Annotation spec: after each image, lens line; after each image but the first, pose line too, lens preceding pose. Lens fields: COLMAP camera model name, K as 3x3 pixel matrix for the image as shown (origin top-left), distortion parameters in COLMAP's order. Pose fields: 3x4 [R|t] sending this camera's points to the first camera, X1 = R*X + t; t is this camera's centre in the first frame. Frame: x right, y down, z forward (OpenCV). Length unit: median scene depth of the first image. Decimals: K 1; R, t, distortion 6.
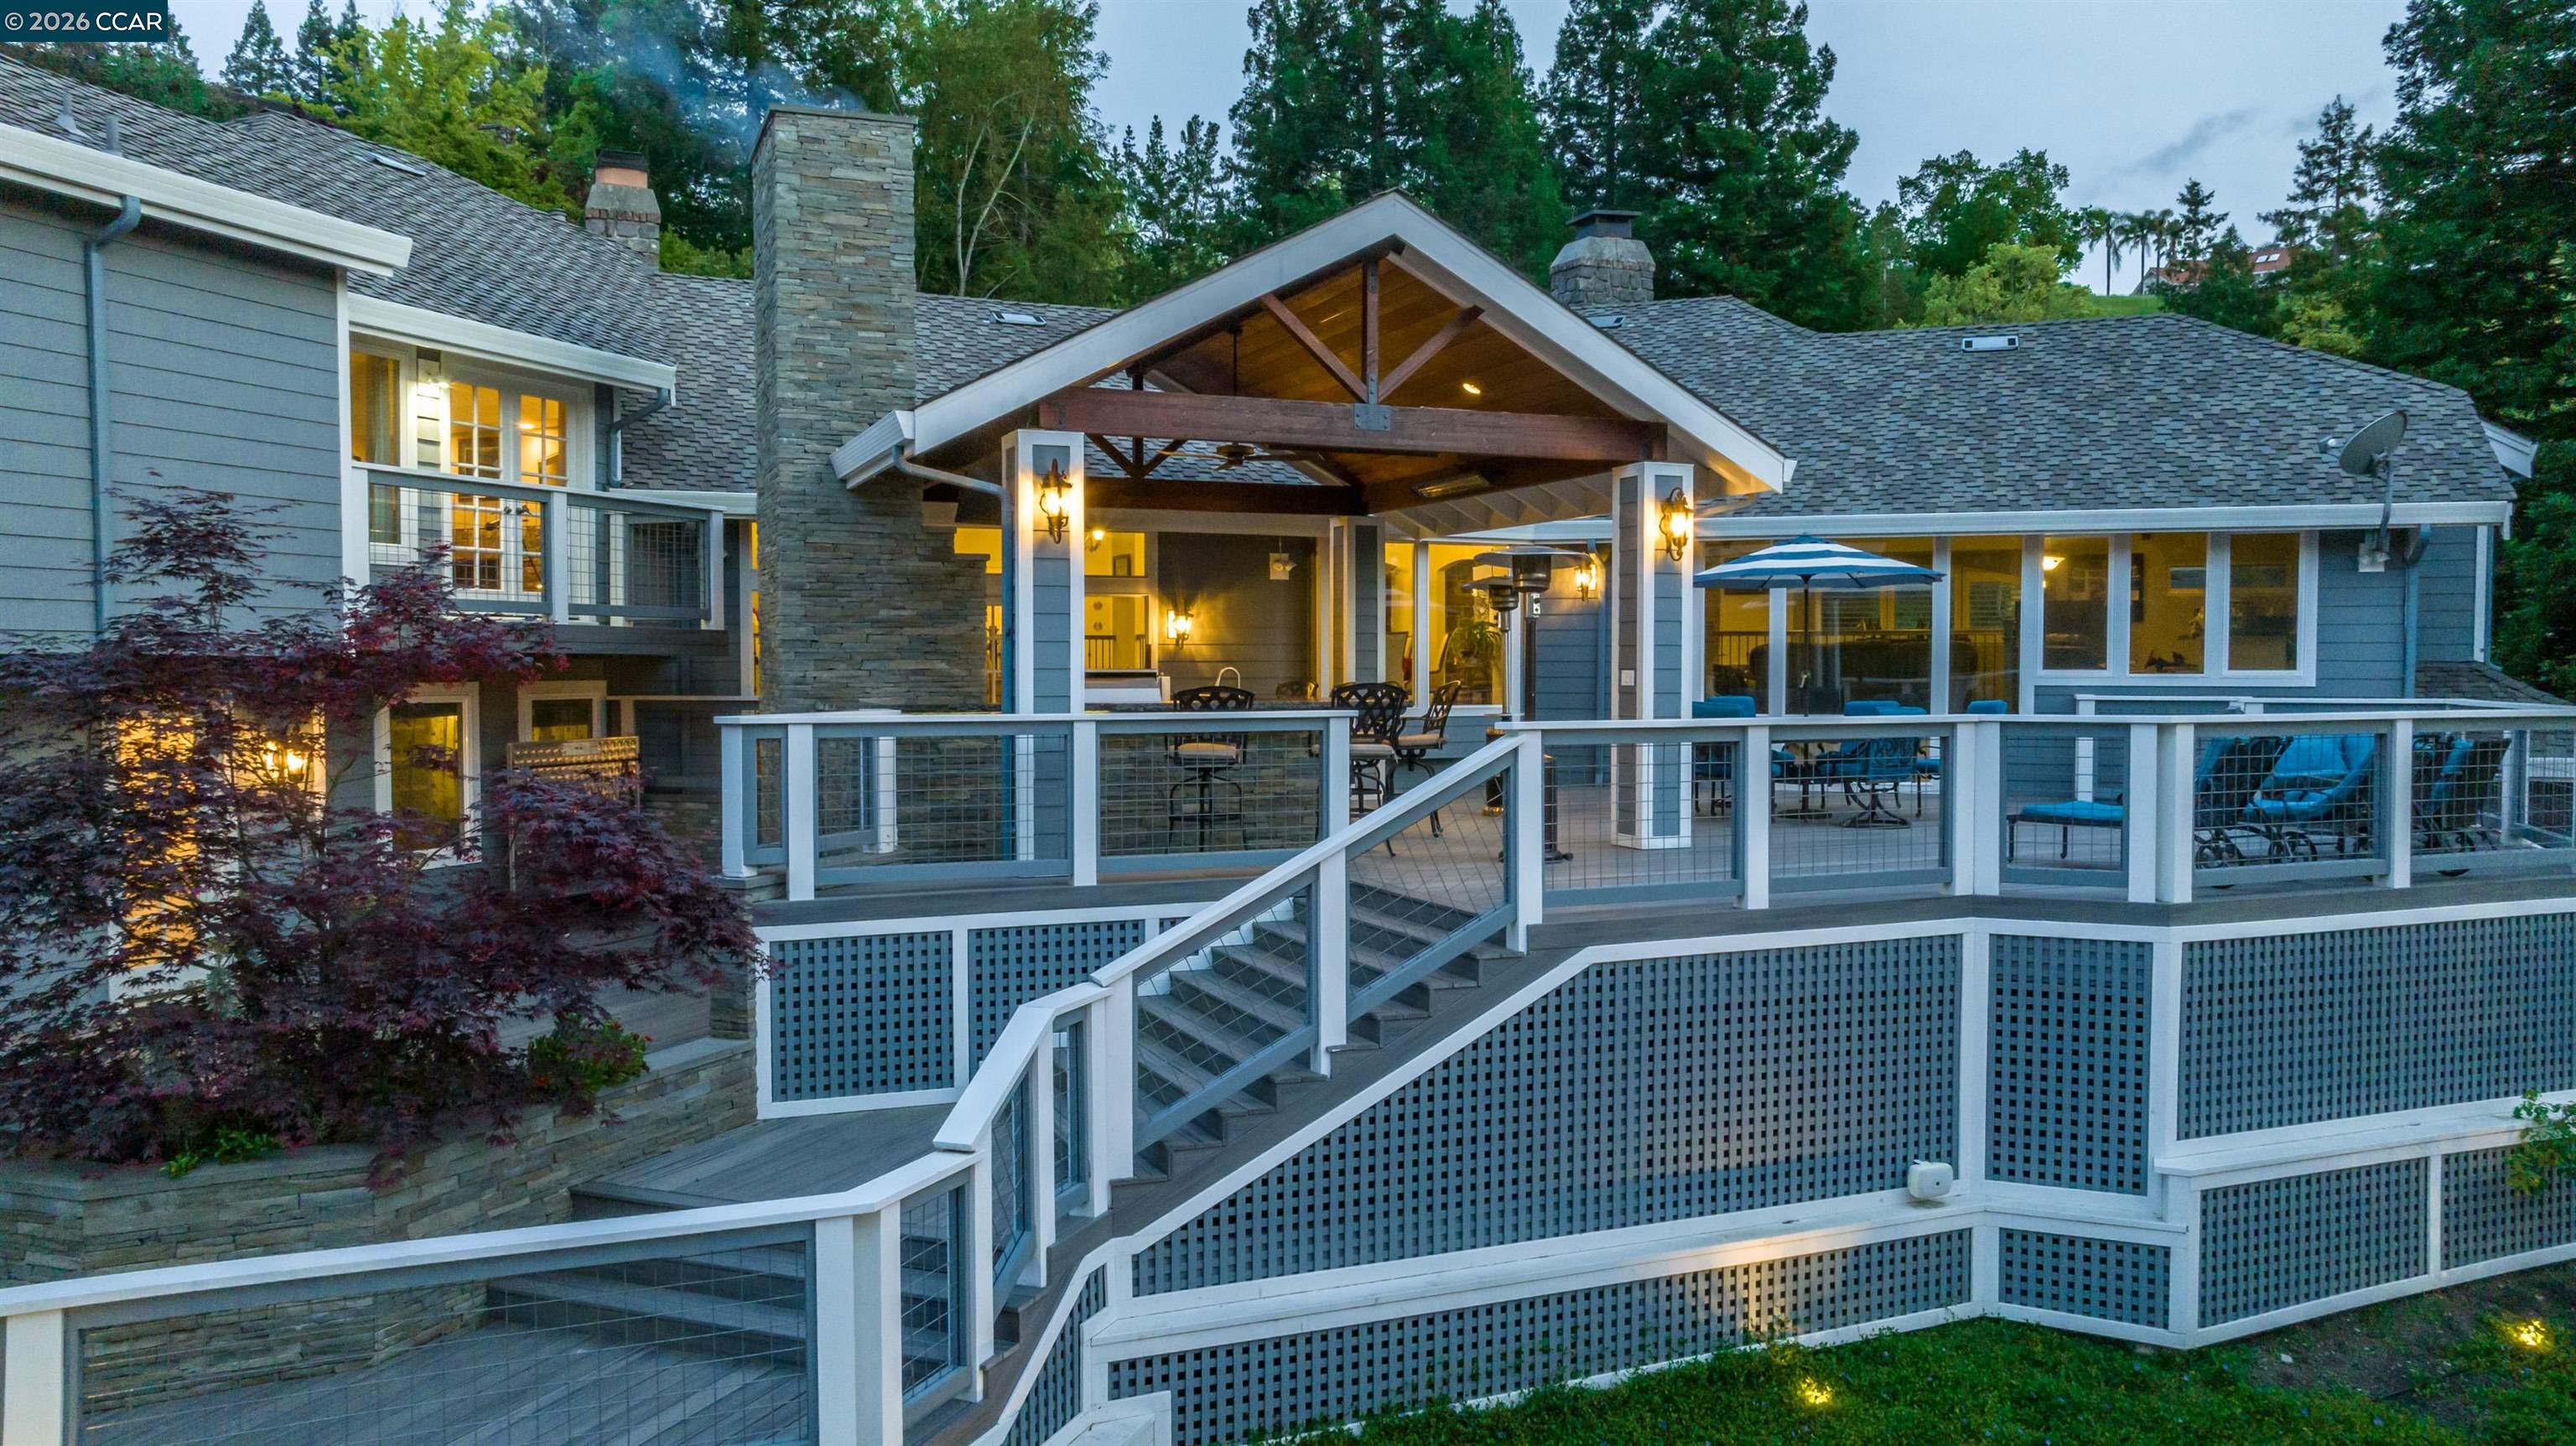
lens RADIAL K [[1837.5, 0, 1288.1], [0, 1837.5, 736.5], [0, 0, 1]] dist [-0.011528, 0.043369]
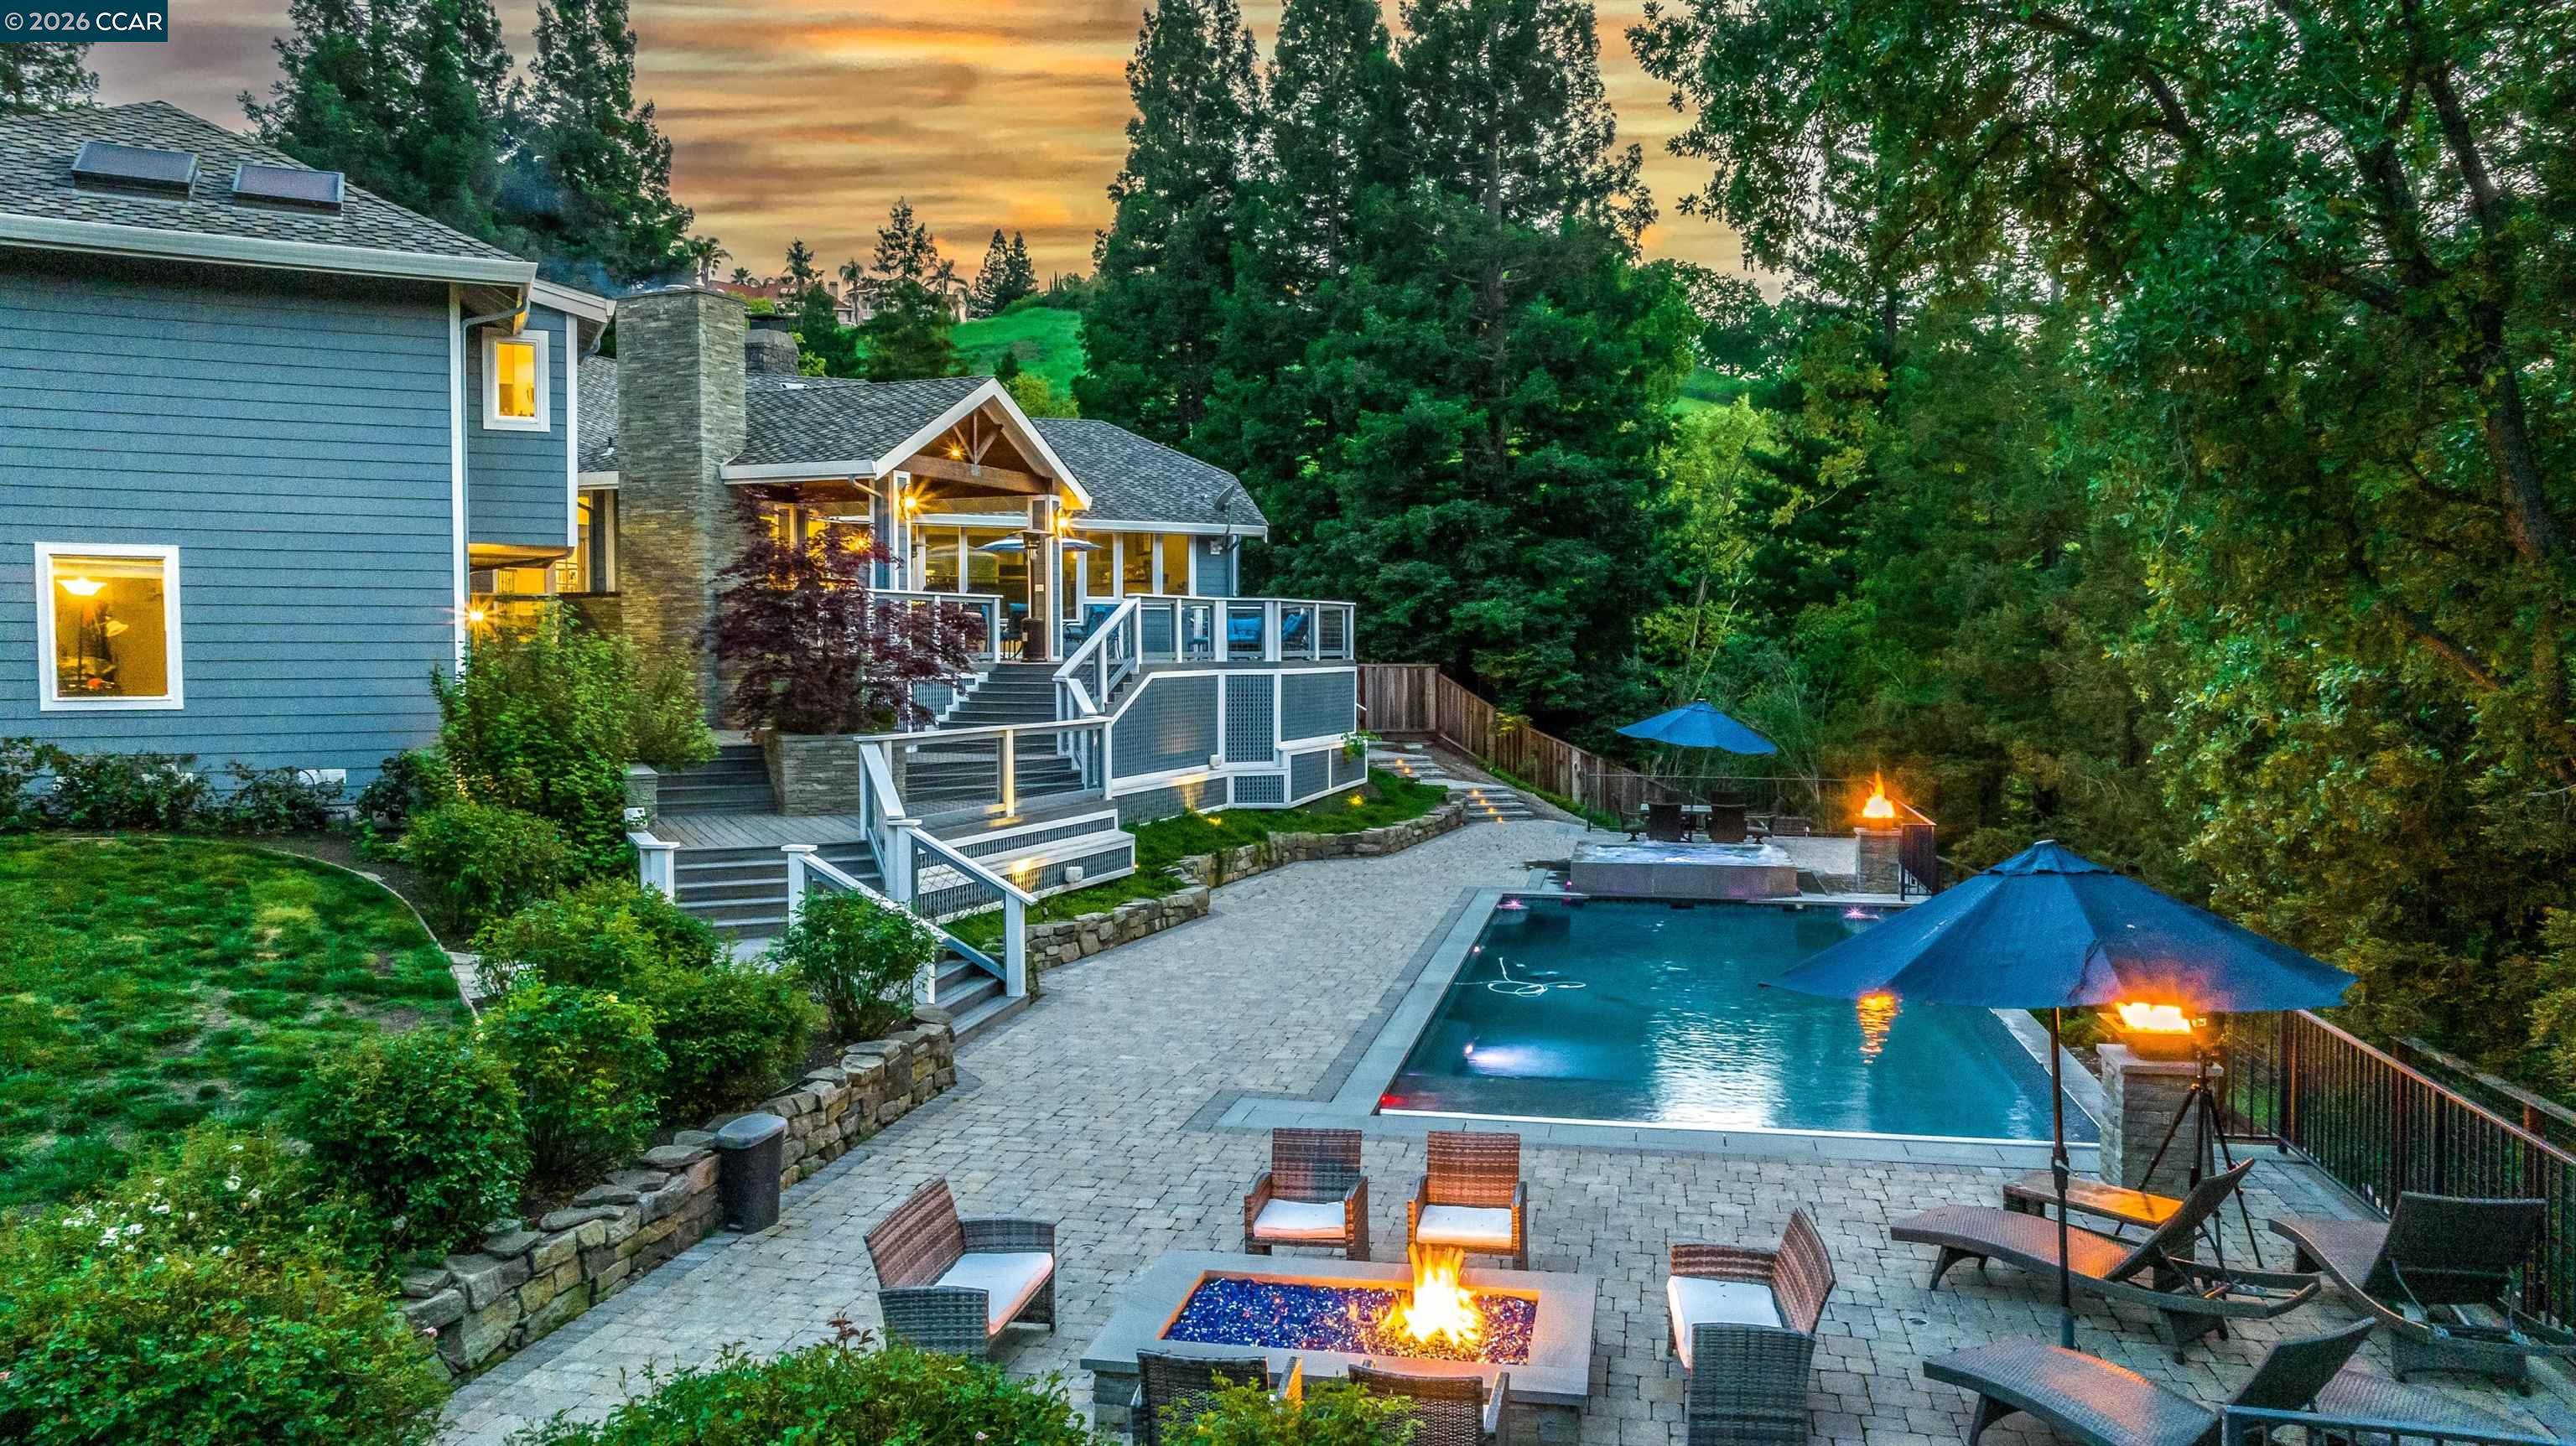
lens RADIAL K [[1837.5, 0, 1288.1], [0, 1837.5, 736.5], [0, 0, 1]] dist [-0.011528, 0.043369]
pose [[0.706573, -0.035413, 0.706753, -1.496162], [0.027507, 0.999367, 0.022575, 0.135388], [-0.707105, 0.003490, 0.707100, -1.030996]]
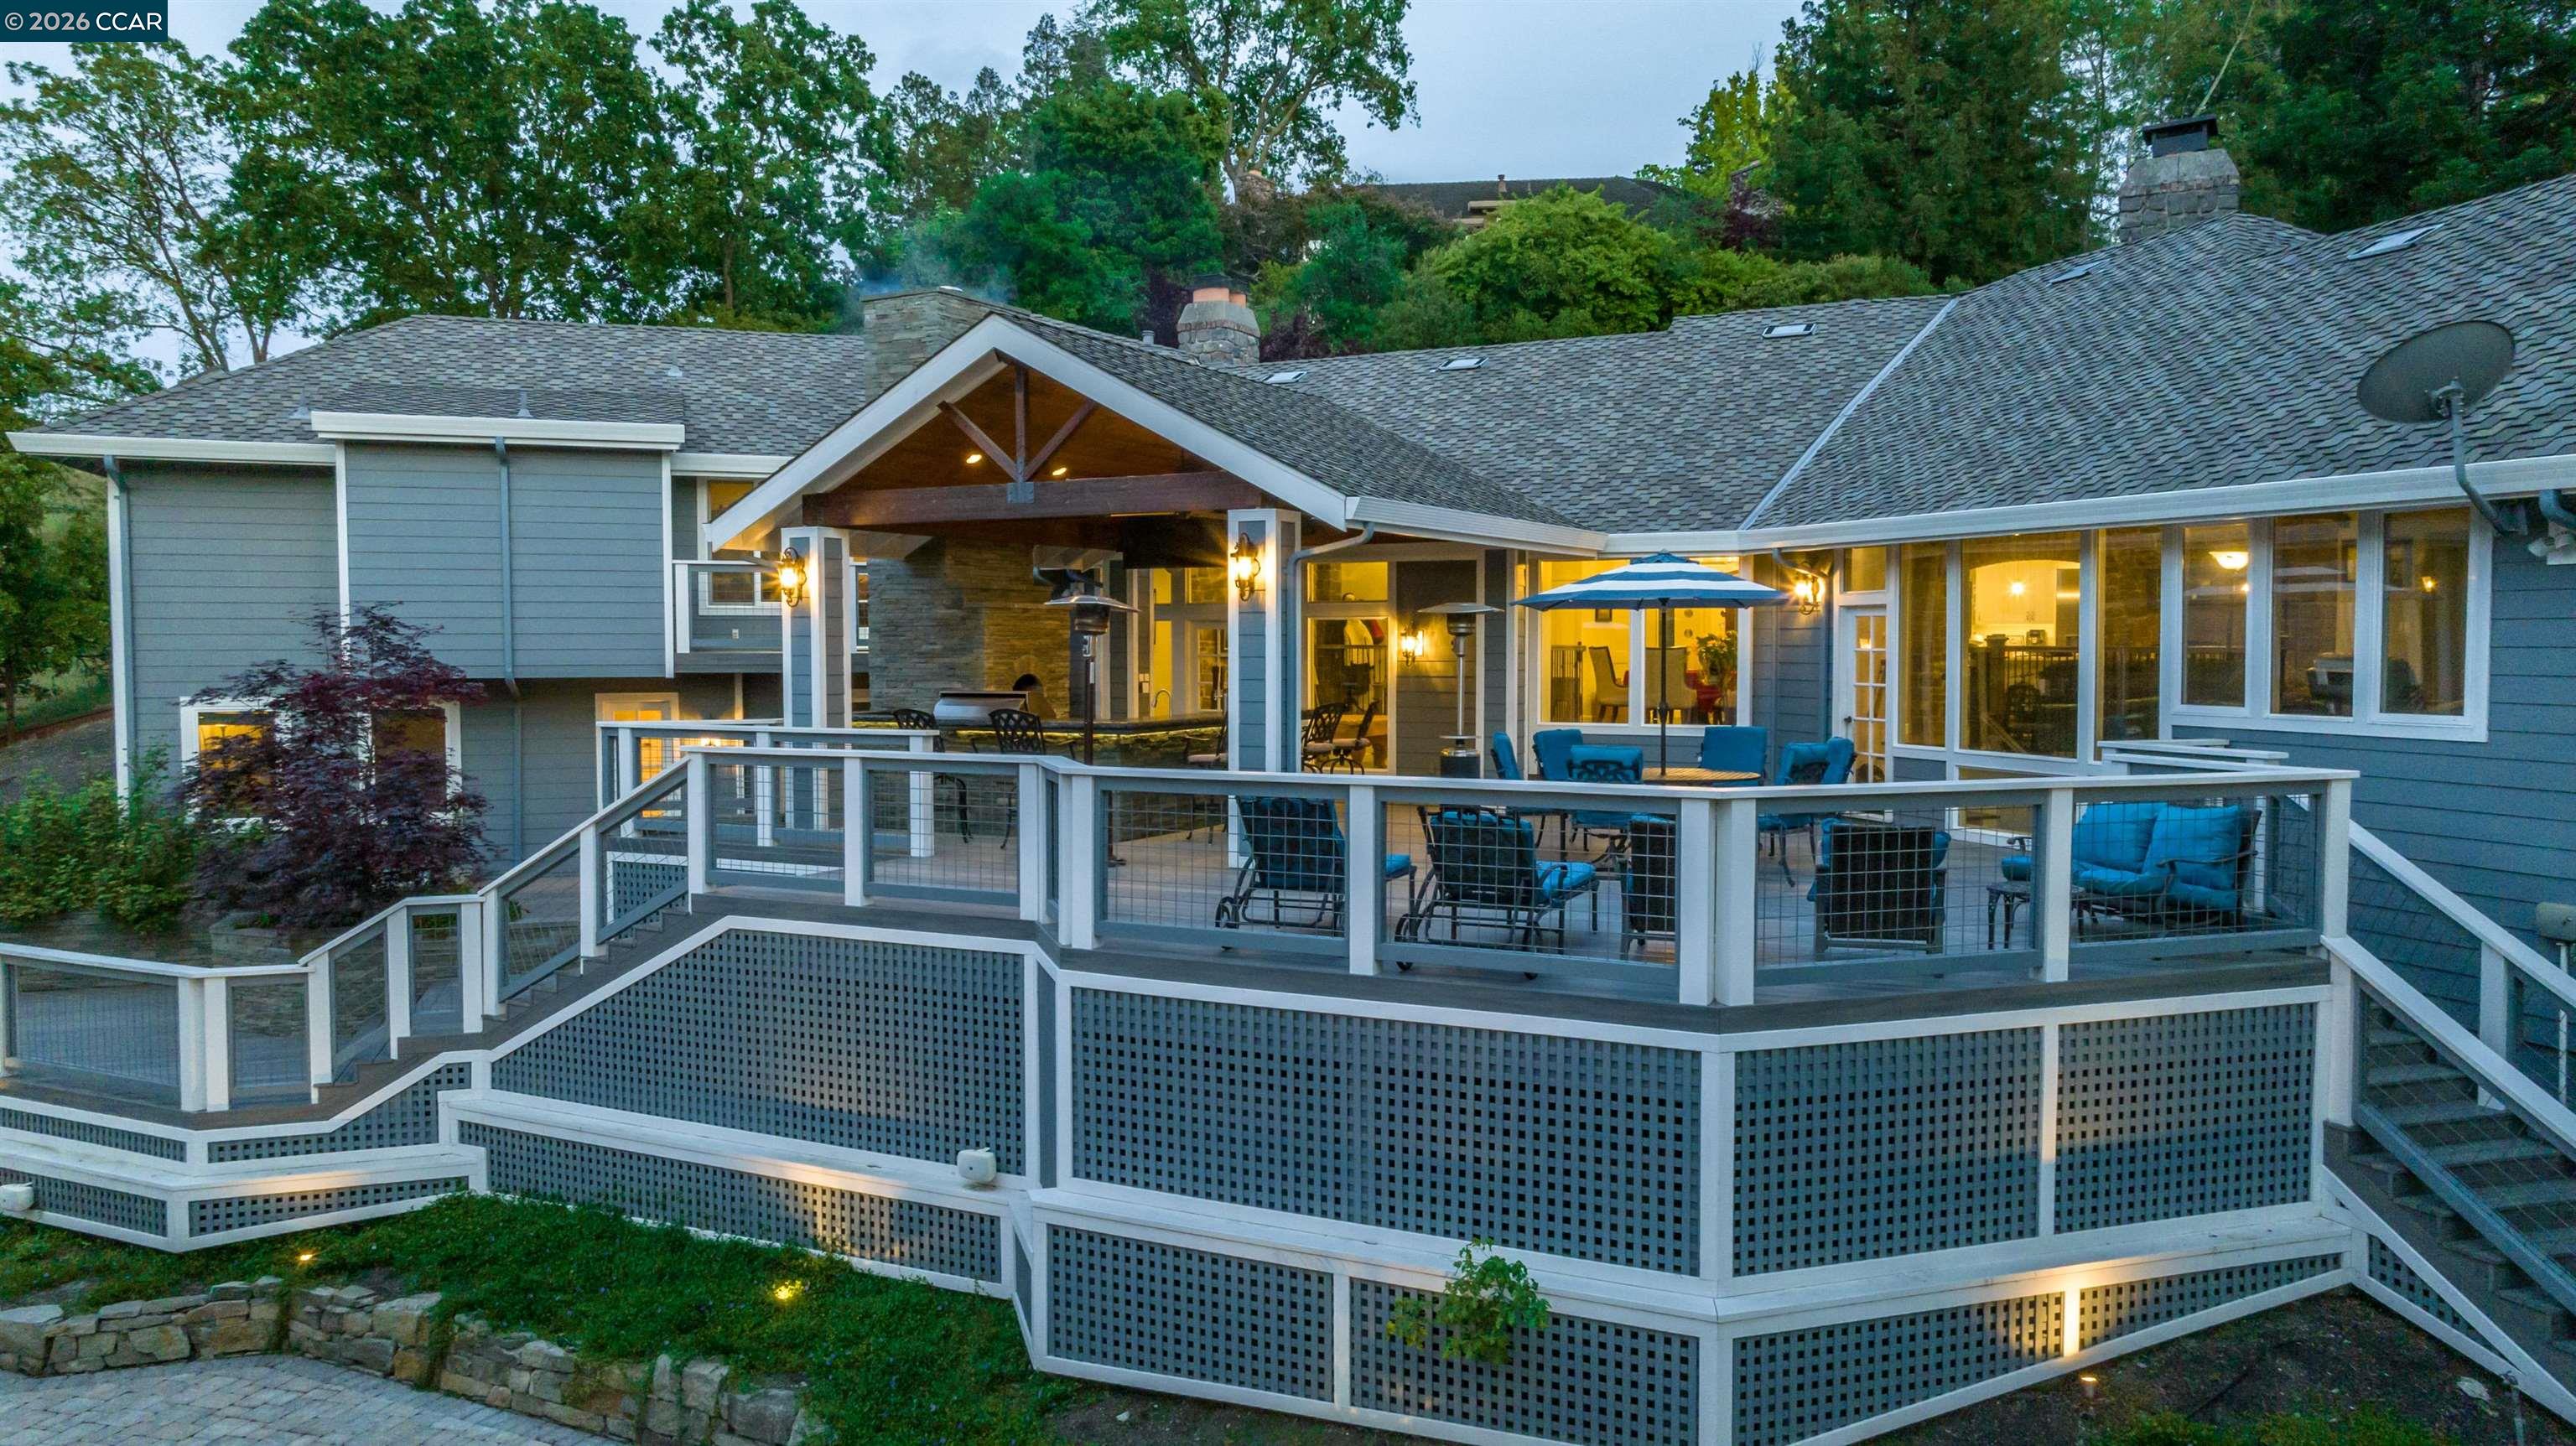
lens RADIAL K [[1837.5, 0, 1288.1], [0, 1837.5, 736.5], [0, 0, 1]] dist [-0.011528, 0.043369]
pose [[0.627990, 0.040514, -0.777166, 1.262149], [-0.029412, 0.999166, 0.028321, -0.056558], [0.777665, 0.005073, 0.628658, 0.411895]]
